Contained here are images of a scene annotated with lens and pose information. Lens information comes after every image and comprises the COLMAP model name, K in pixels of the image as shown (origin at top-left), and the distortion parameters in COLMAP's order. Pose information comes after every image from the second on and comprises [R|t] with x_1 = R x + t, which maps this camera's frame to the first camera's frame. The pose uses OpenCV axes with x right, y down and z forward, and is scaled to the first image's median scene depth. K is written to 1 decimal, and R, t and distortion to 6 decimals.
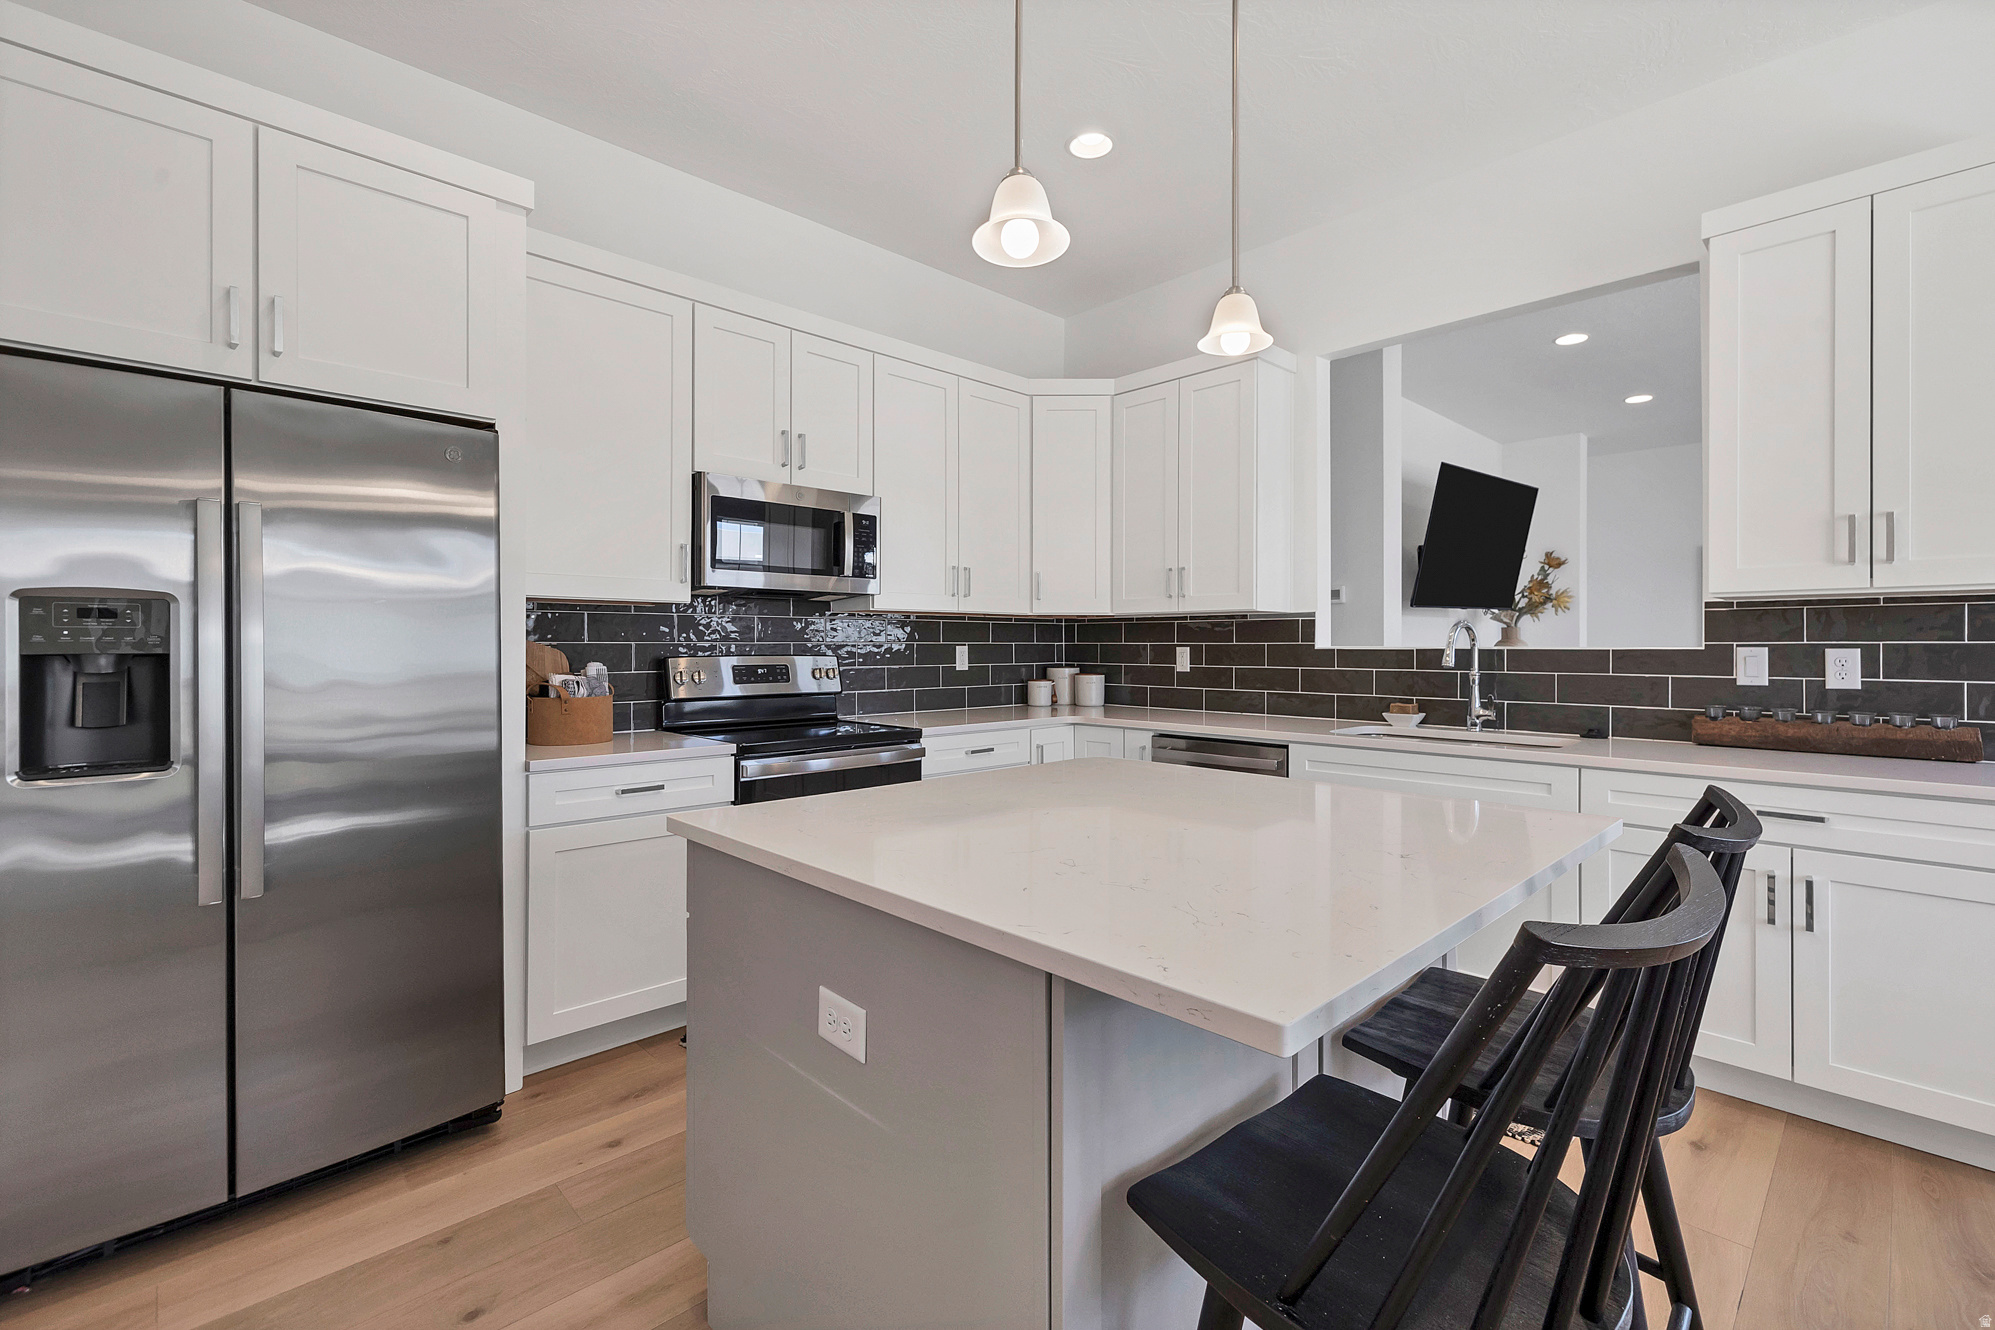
lens RADIAL K [[853.0, 0, 1006.2], [0, 853.0, 665.7], [0, 0, 1]] dist [0.001470, -0.000866]
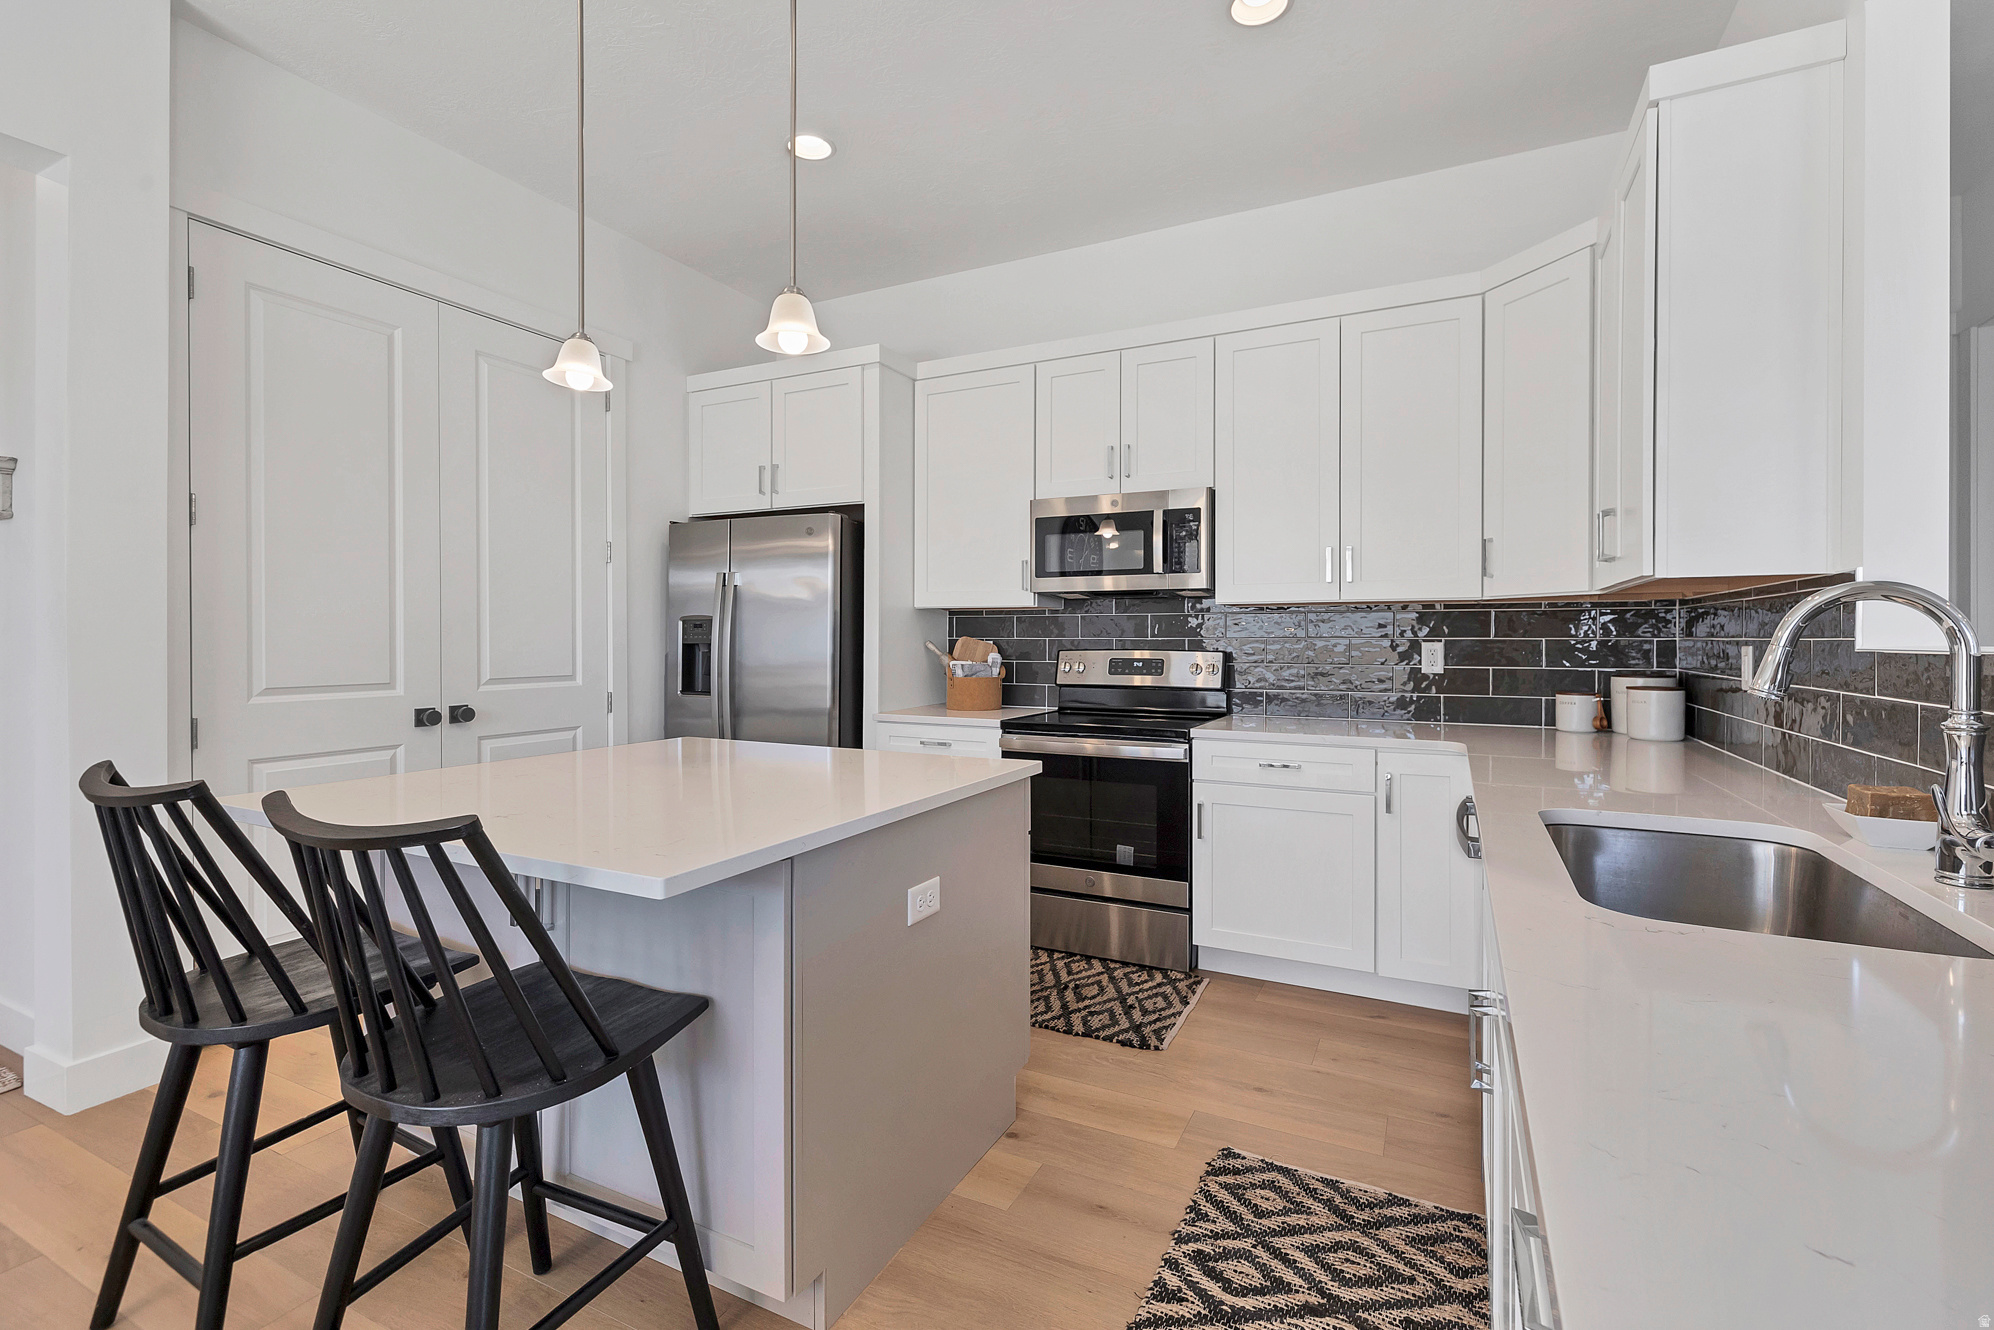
lens RADIAL K [[852.6, 0, 1005.4], [0, 852.6, 661.7], [0, 0, 1]] dist [0.001470, -0.000866]
pose [[0.357648, 0.020957, -0.933621, 0.671659], [-0.026176, 0.999580, 0.012410, -0.006062], [0.933489, 0.020001, 0.358047, 0.447246]]
